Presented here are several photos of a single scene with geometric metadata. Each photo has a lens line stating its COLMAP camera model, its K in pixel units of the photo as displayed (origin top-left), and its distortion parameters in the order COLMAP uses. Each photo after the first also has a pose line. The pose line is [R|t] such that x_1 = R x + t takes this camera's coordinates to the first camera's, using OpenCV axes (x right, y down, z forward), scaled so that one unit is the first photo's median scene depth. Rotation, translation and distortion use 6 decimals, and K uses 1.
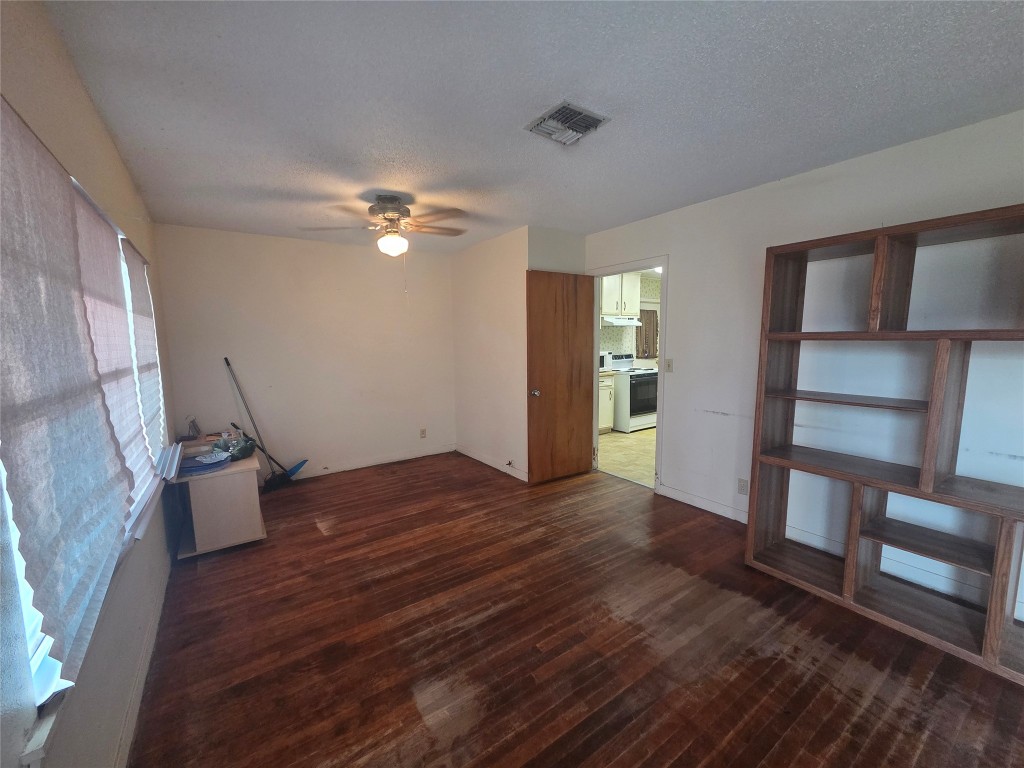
lens RADIAL K [[418.9, 0, 516.0], [0, 418.9, 387.5], [0, 0, 1]] dist [0.004143, 0.000017]
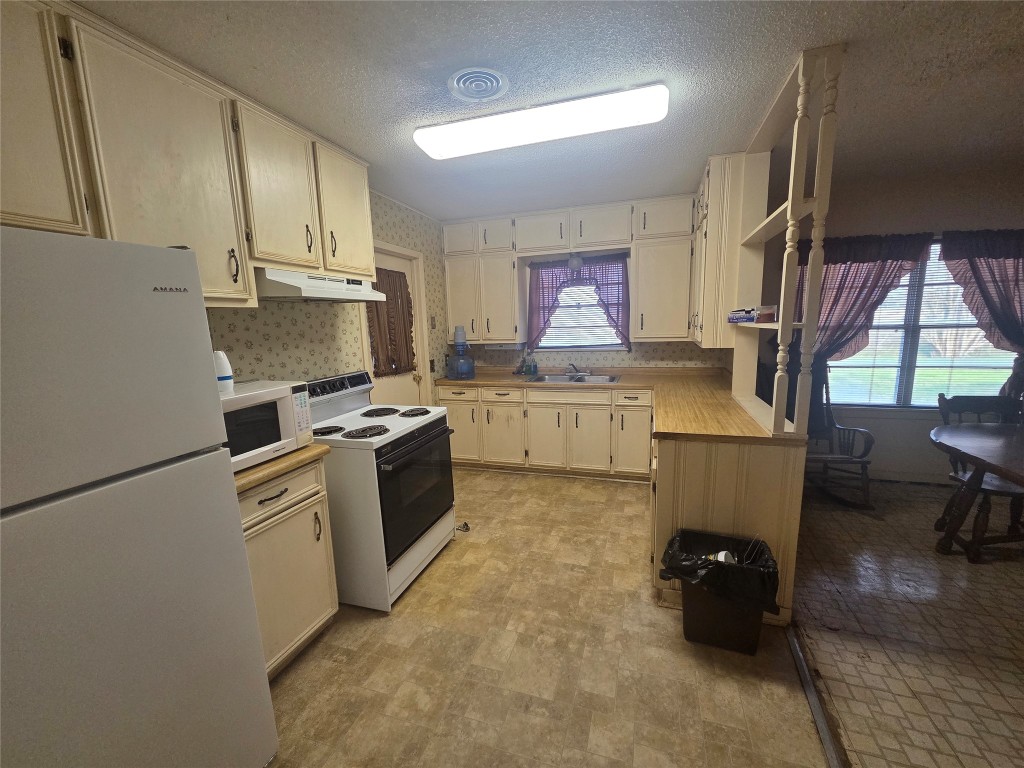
lens RADIAL K [[418.9, 0, 516.0], [0, 418.9, 387.5], [0, 0, 1]] dist [0.004143, 0.000017]
pose [[0.799078, -0.108384, 0.591378, 0.159512], [0.090826, 0.994090, 0.059465, -0.080611], [-0.594328, 0.006195, 0.804199, 0.620818]]
